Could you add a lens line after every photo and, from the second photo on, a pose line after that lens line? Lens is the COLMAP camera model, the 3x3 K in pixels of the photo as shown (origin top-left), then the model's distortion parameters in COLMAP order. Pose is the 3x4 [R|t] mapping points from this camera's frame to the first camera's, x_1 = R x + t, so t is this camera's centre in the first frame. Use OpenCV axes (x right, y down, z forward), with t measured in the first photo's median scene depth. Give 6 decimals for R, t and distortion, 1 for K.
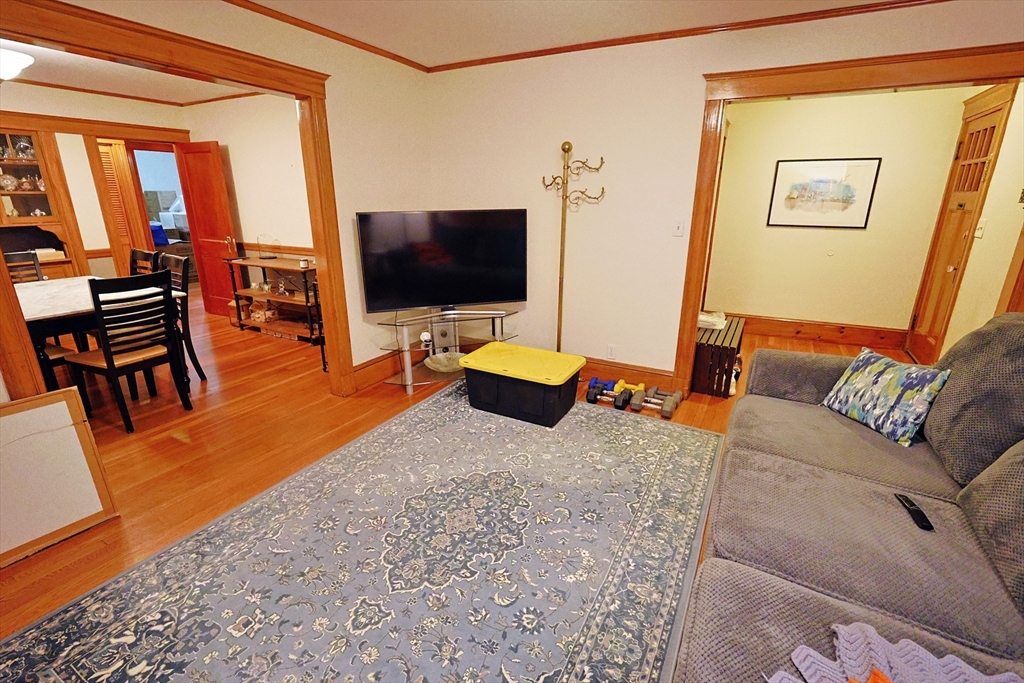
lens RADIAL K [[470.6, 0, 511.2], [0, 470.6, 335.9], [0, 0, 1]] dist [0.008799, -0.001730]
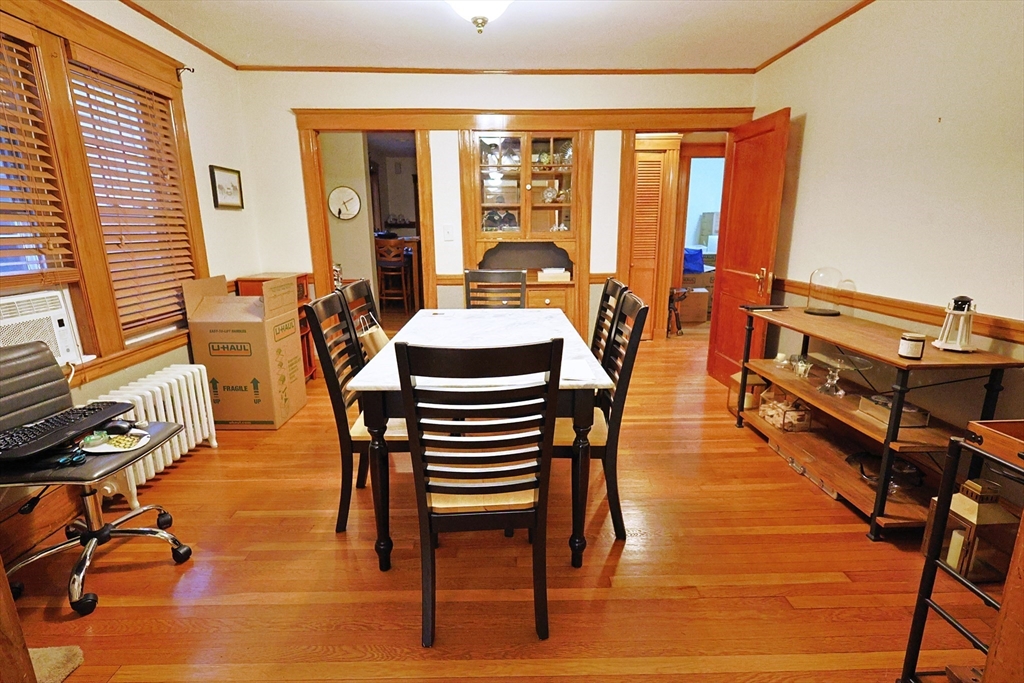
lens RADIAL K [[470.6, 0, 510.4], [0, 470.6, 338.6], [0, 0, 1]] dist [0.008799, -0.001730]
pose [[0.491827, 0.195845, -0.848381, -0.268075], [-0.241637, 0.966802, 0.083099, -0.111585], [0.836491, 0.164130, 0.522823, 0.502507]]
